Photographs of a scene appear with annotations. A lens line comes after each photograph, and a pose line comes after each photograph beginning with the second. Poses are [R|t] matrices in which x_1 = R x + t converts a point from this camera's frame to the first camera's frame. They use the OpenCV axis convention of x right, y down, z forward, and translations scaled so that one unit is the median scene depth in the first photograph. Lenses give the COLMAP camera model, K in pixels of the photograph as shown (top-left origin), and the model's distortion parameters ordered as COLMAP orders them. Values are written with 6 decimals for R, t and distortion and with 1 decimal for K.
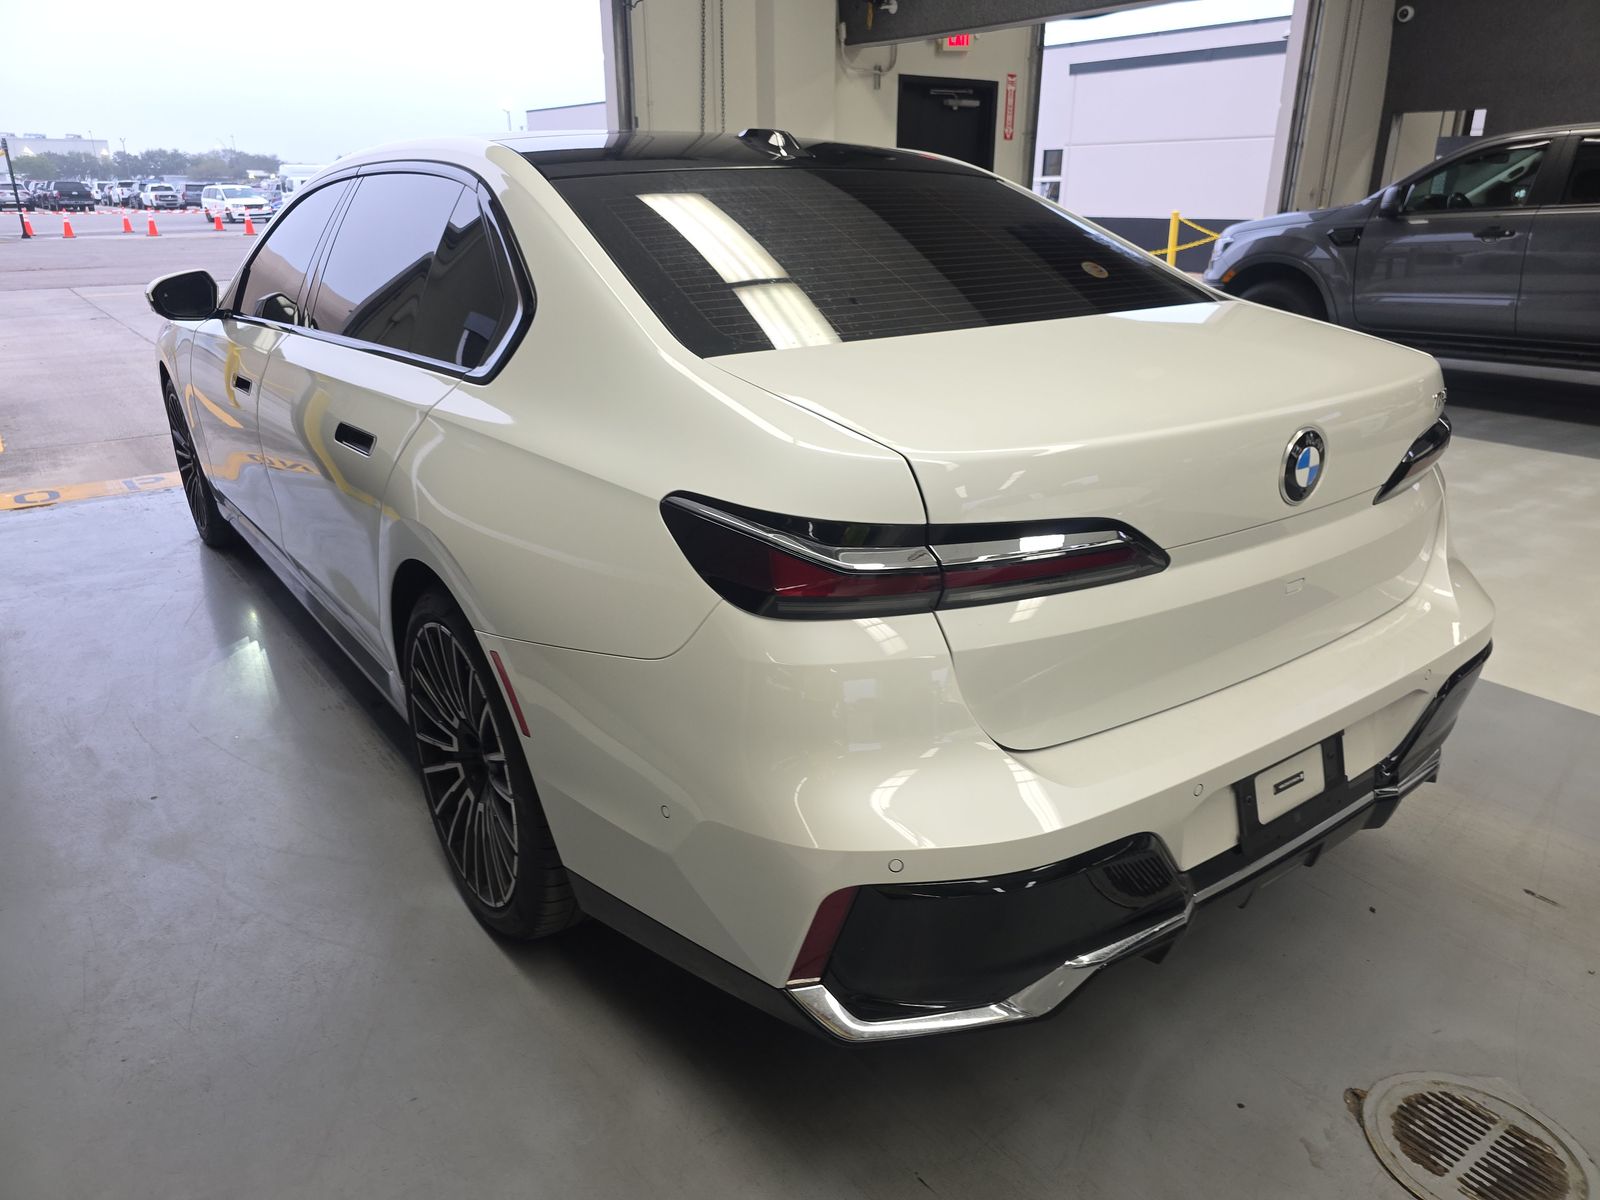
lens RADIAL K [[1082.0, 0, 790.5], [0, 1082.0, 610.5], [0, 0, 1]] dist [0.069868, -0.063186]
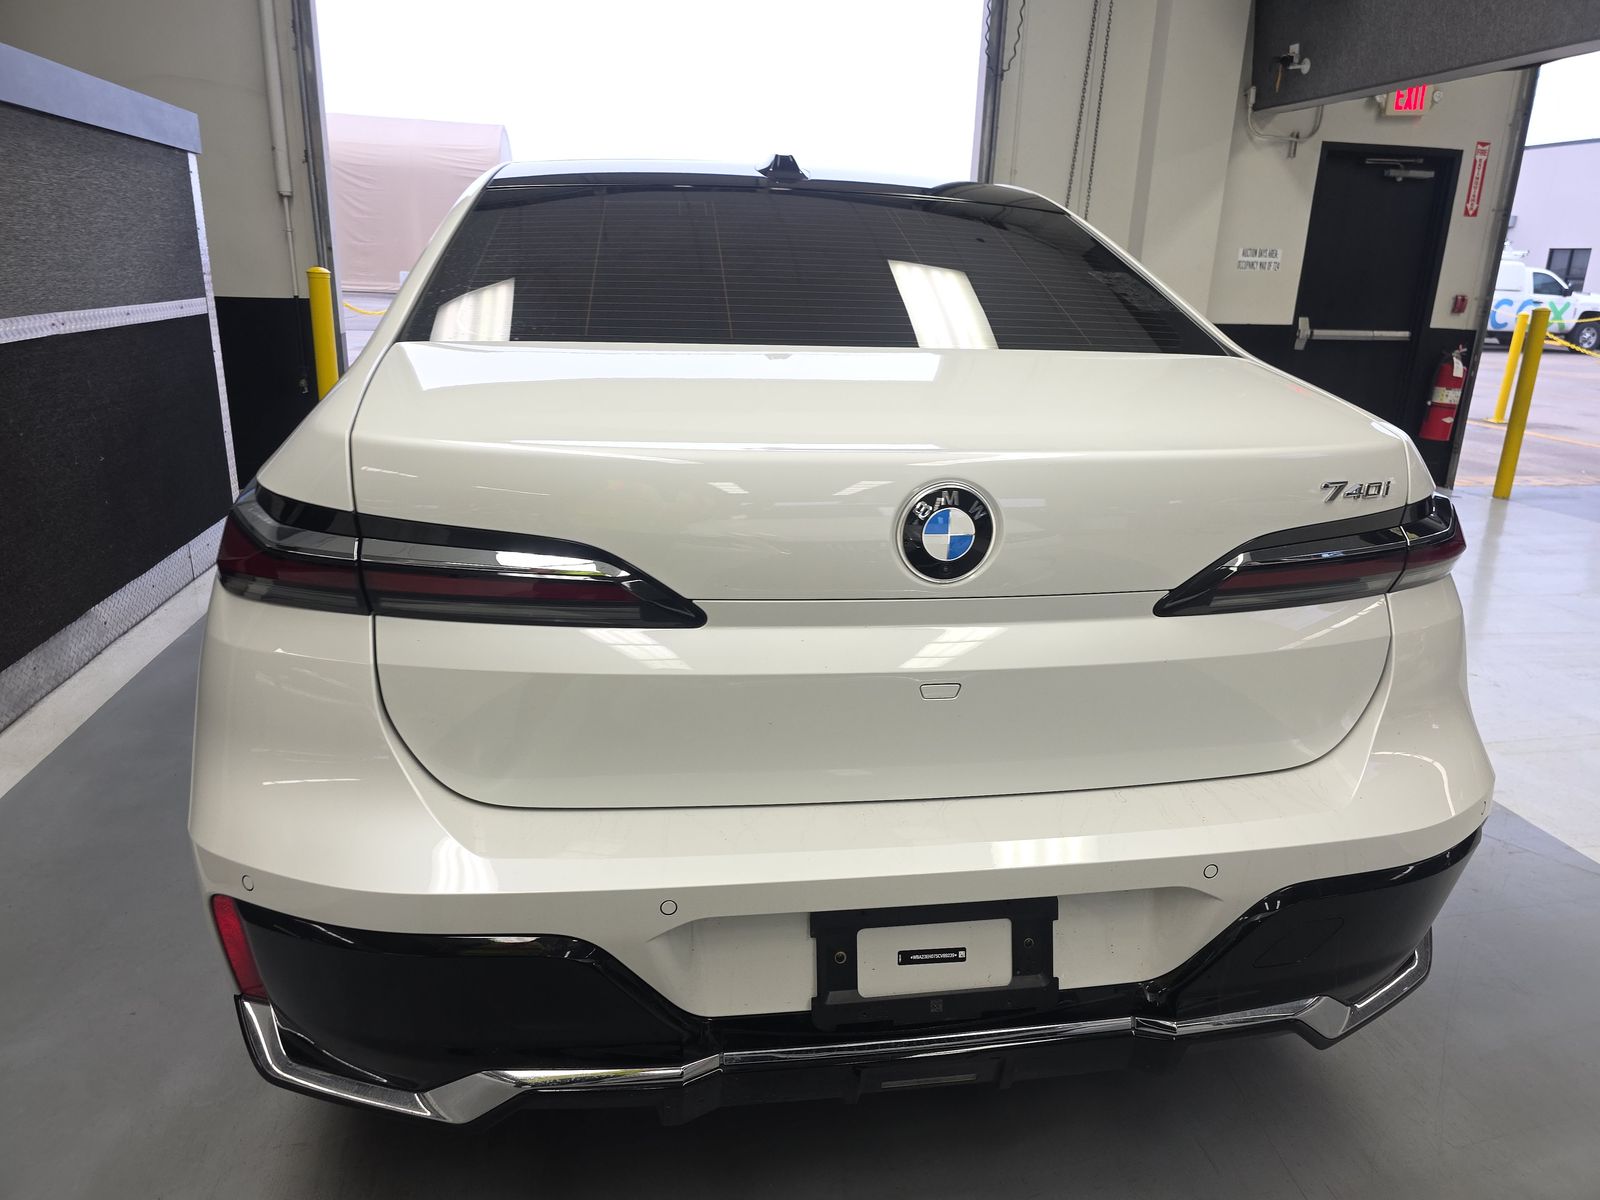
lens RADIAL K [[1082.0, 0, 790.5], [0, 1082.0, 610.5], [0, 0, 1]] dist [0.069868, -0.063186]
pose [[0.894952, 0.165510, -0.414327, 0.150986], [-0.194933, 0.980375, -0.029429, -0.007961], [0.401325, 0.107104, 0.909652, 0.060982]]
